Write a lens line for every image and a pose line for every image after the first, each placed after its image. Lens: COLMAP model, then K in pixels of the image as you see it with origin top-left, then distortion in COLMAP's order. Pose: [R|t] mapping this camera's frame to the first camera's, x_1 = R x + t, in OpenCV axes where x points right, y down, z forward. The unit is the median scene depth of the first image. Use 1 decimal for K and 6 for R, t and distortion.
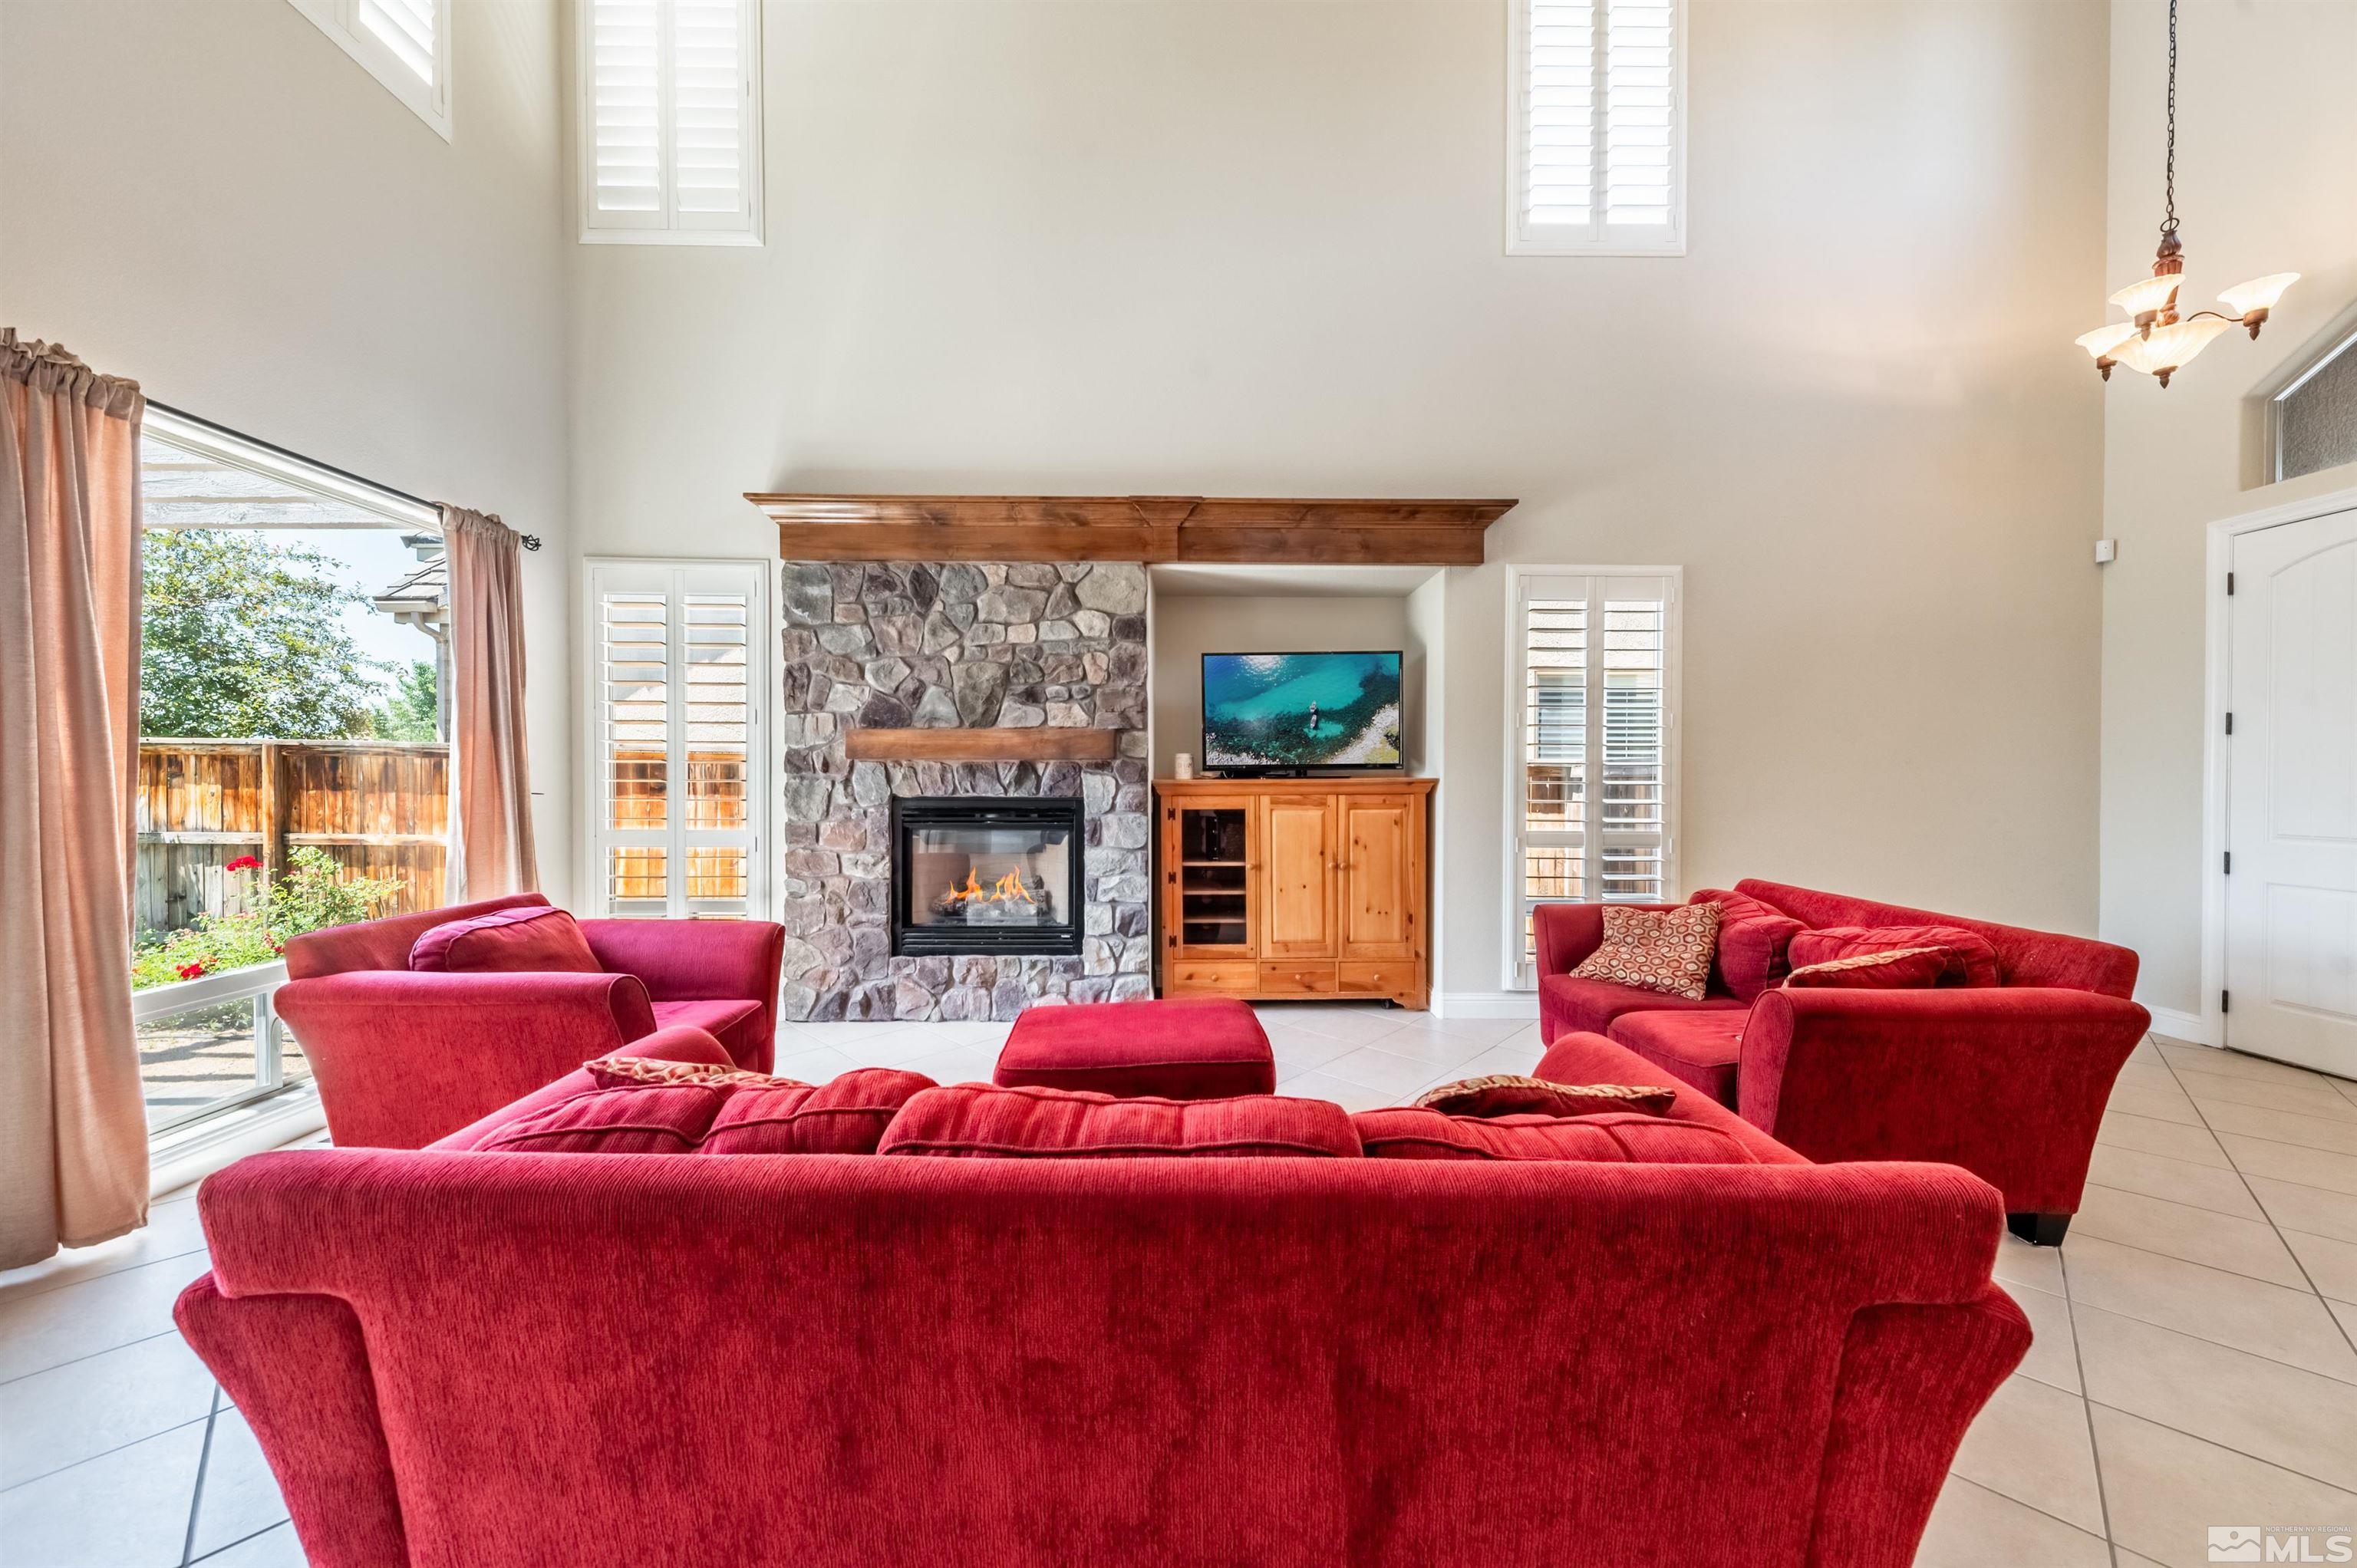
lens RADIAL K [[821.6, 0, 1178.5], [0, 821.6, 784.0], [0, 0, 1]] dist [-0.000786, -0.000161]
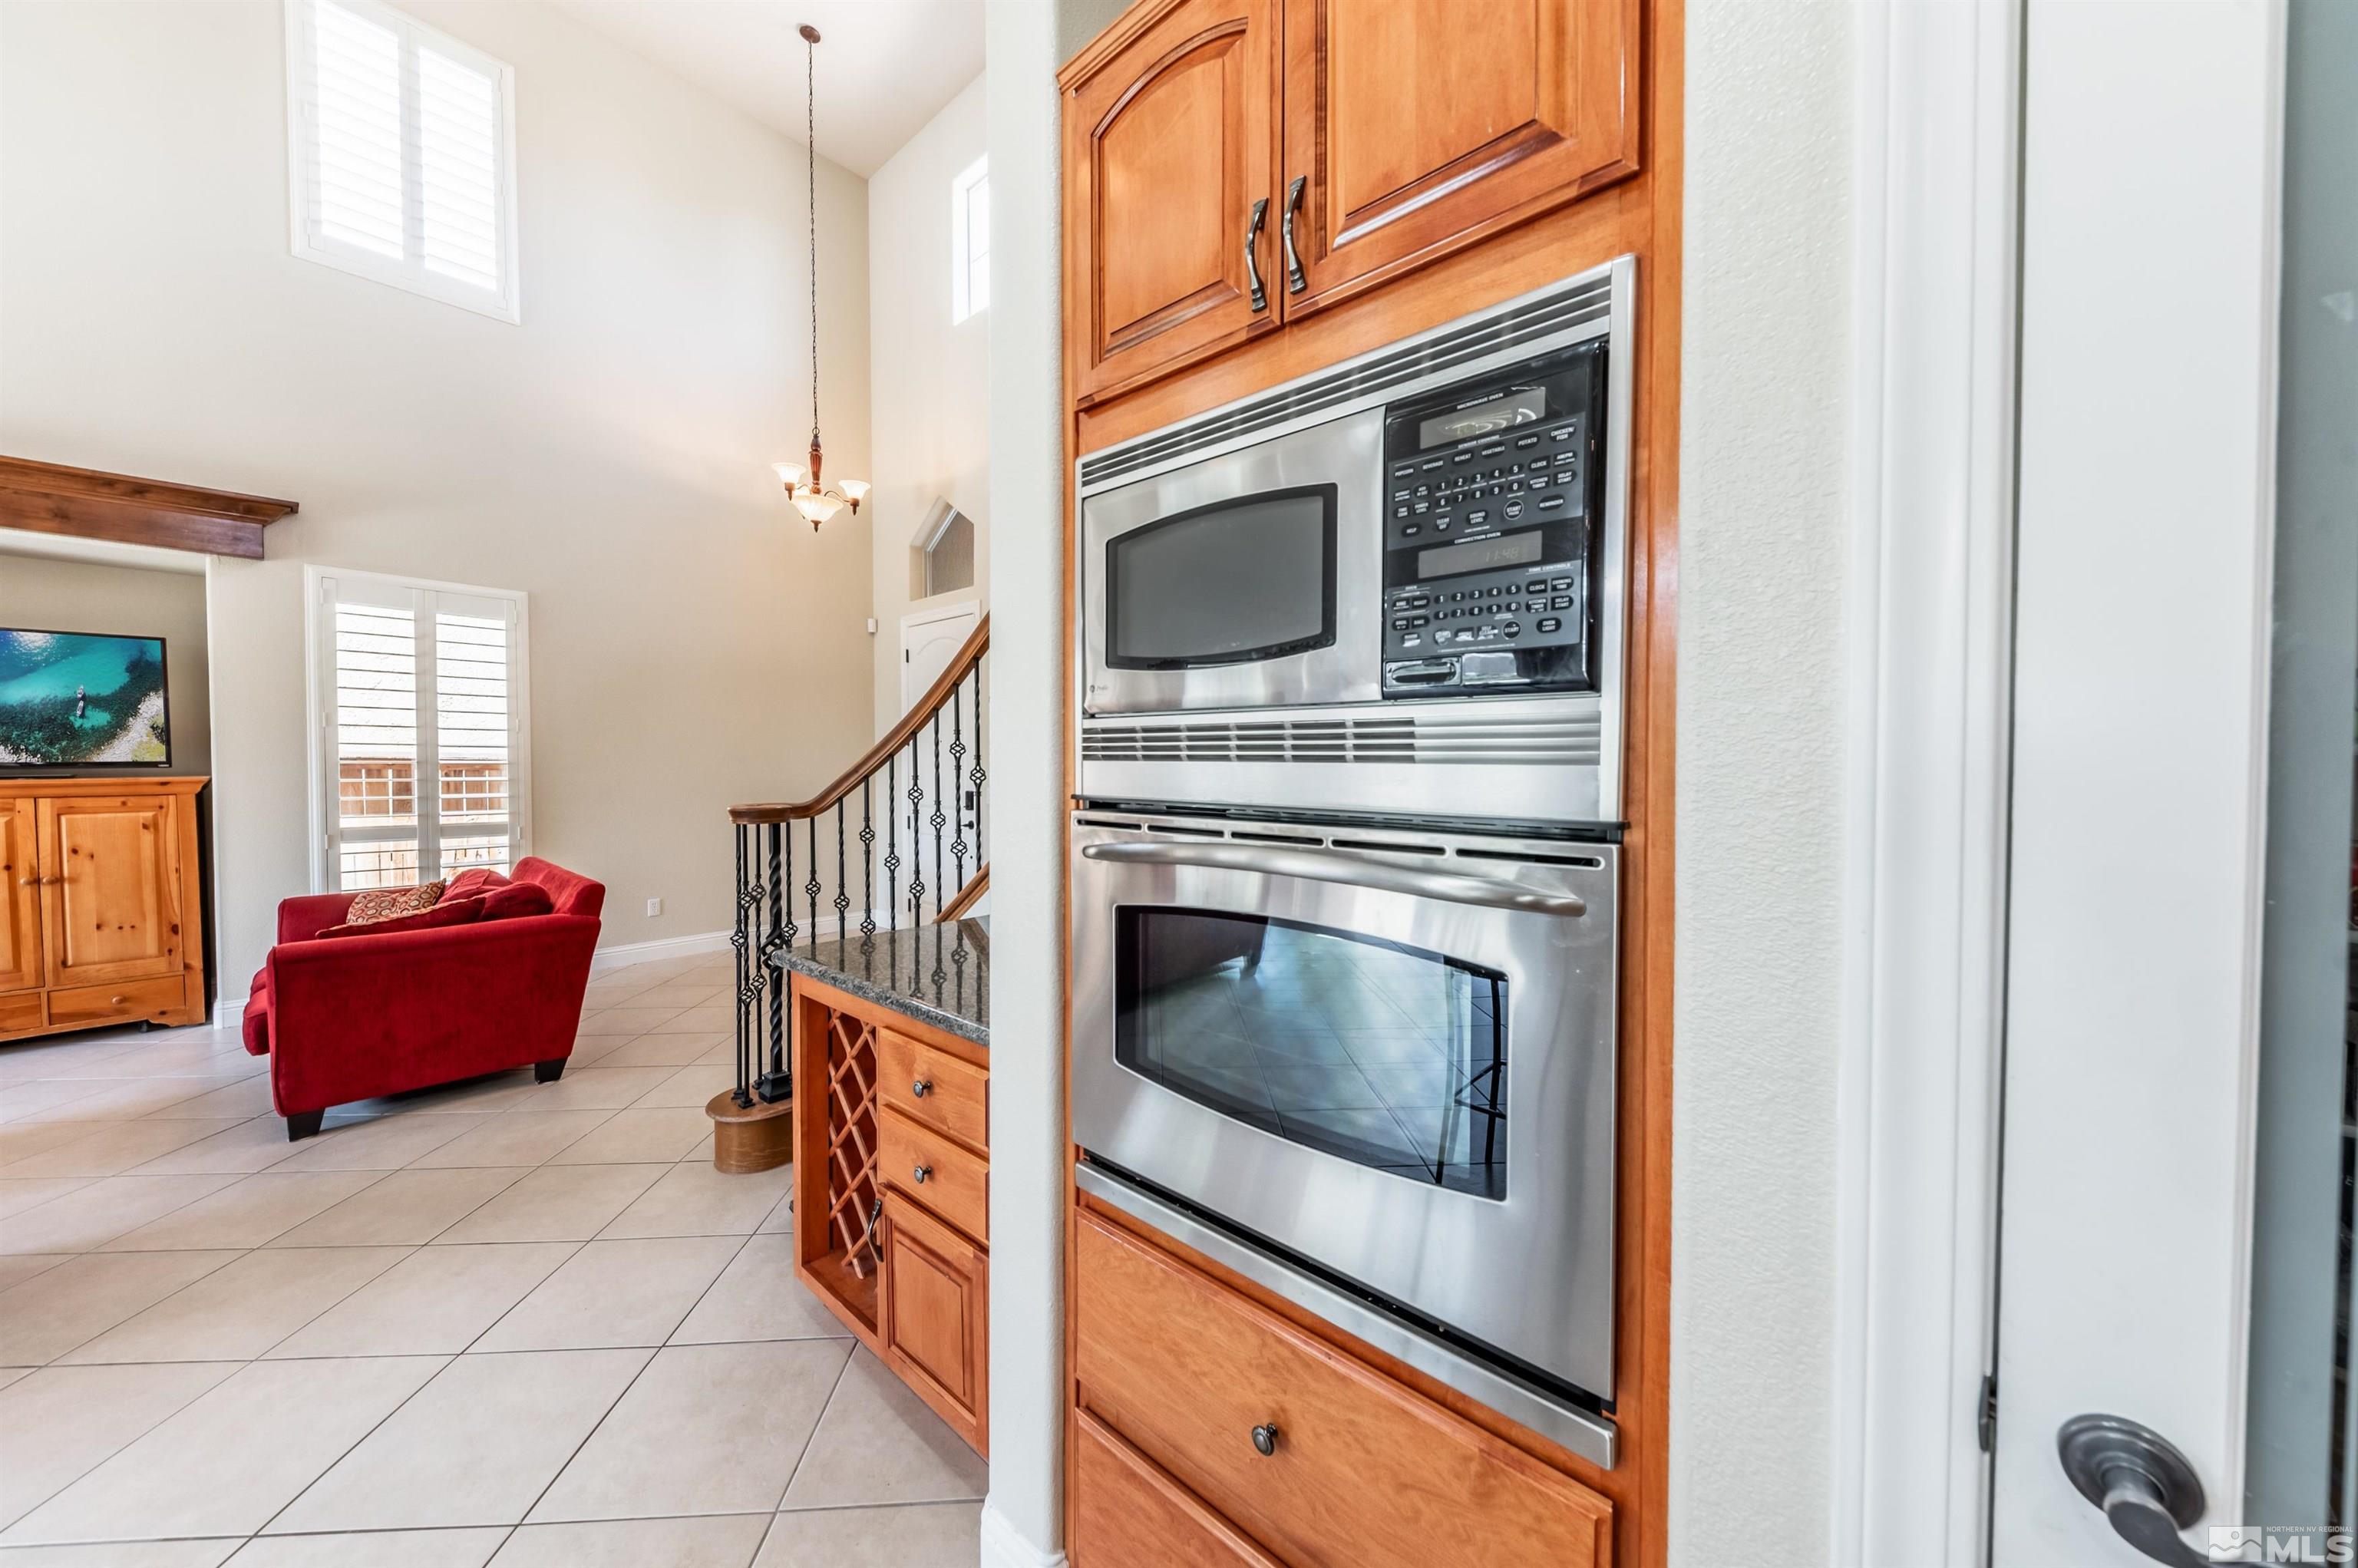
lens RADIAL K [[822.0, 0, 1179.0], [0, 822.0, 784.0], [0, 0, 1]] dist [-0.000786, -0.000161]
pose [[0.678773, -0.015639, 0.734181, 0.376545], [0.010253, 0.999878, 0.011819, 0.000908], [-0.734276, -0.000495, 0.678850, -0.461680]]
